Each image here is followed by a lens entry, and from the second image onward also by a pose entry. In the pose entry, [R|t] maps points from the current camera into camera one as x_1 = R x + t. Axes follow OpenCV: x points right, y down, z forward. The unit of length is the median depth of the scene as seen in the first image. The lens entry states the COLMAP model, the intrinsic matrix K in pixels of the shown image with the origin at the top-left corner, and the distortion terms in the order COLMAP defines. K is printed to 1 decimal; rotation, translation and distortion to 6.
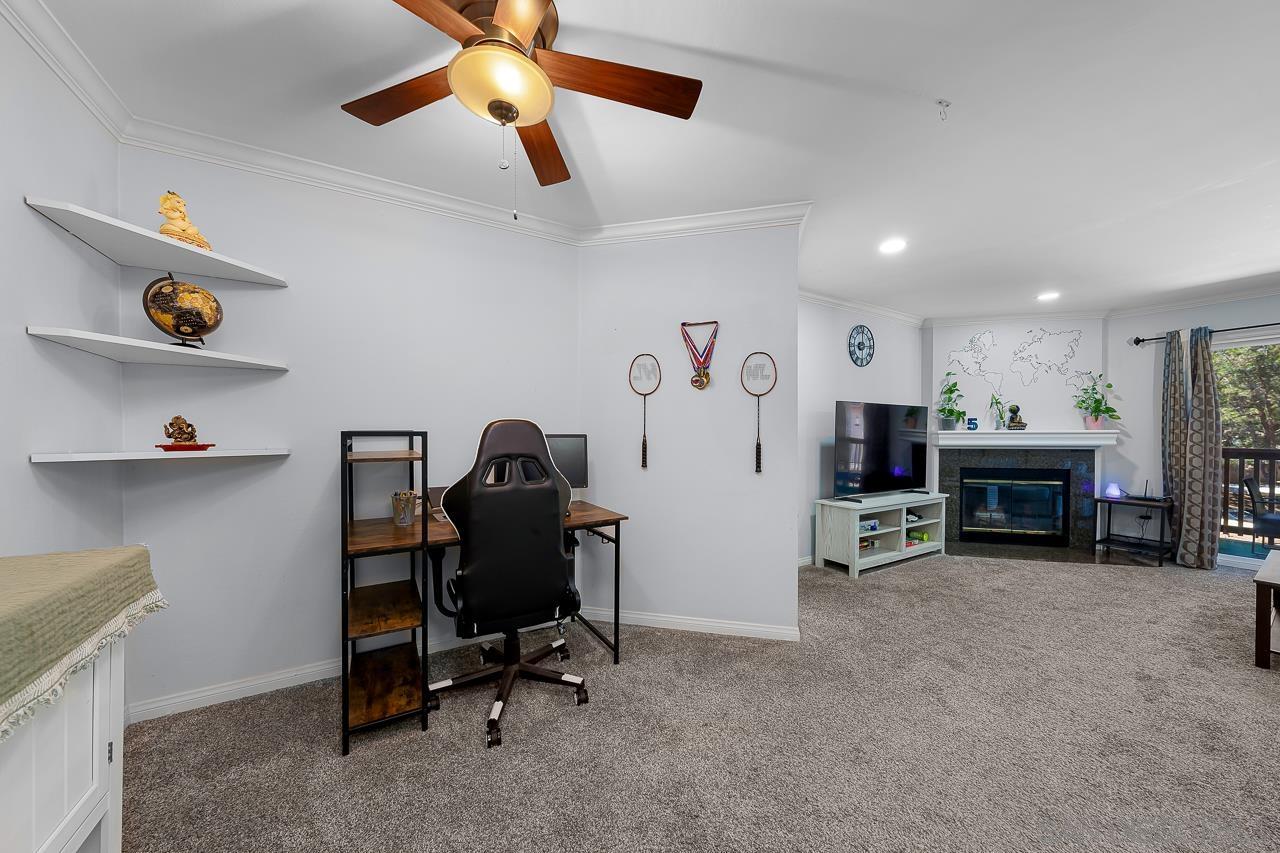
lens RADIAL K [[442.3, 0, 648.2], [0, 442.3, 437.6], [0, 0, 1]] dist [-0.005152, 0.000902]
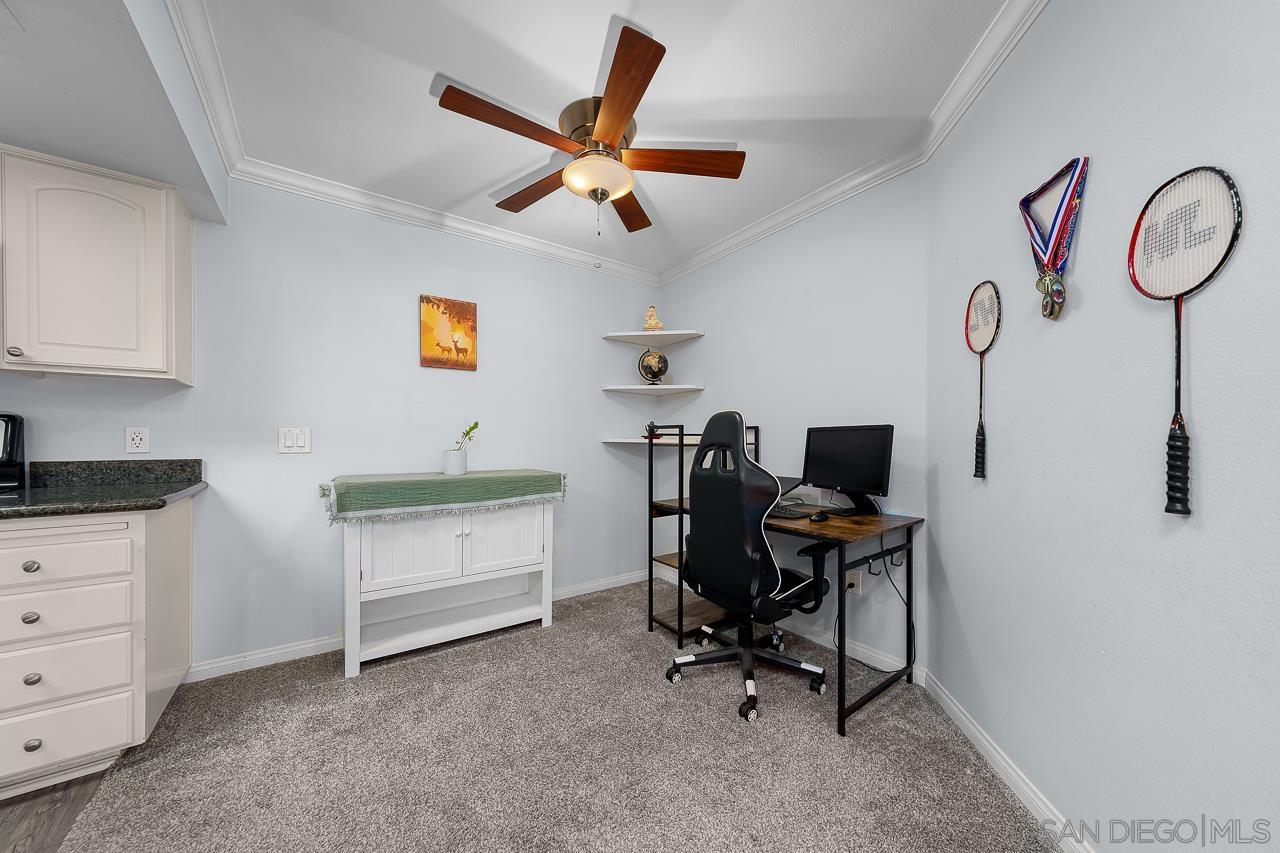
lens RADIAL K [[442.3, 0, 641.6], [0, 442.3, 440.4], [0, 0, 1]] dist [-0.005152, 0.000902]
pose [[0.068546, -0.001253, -0.997647, 0.374994], [-0.014094, 0.999898, -0.002224, 0.017518], [0.997548, 0.014213, 0.068522, 0.358820]]
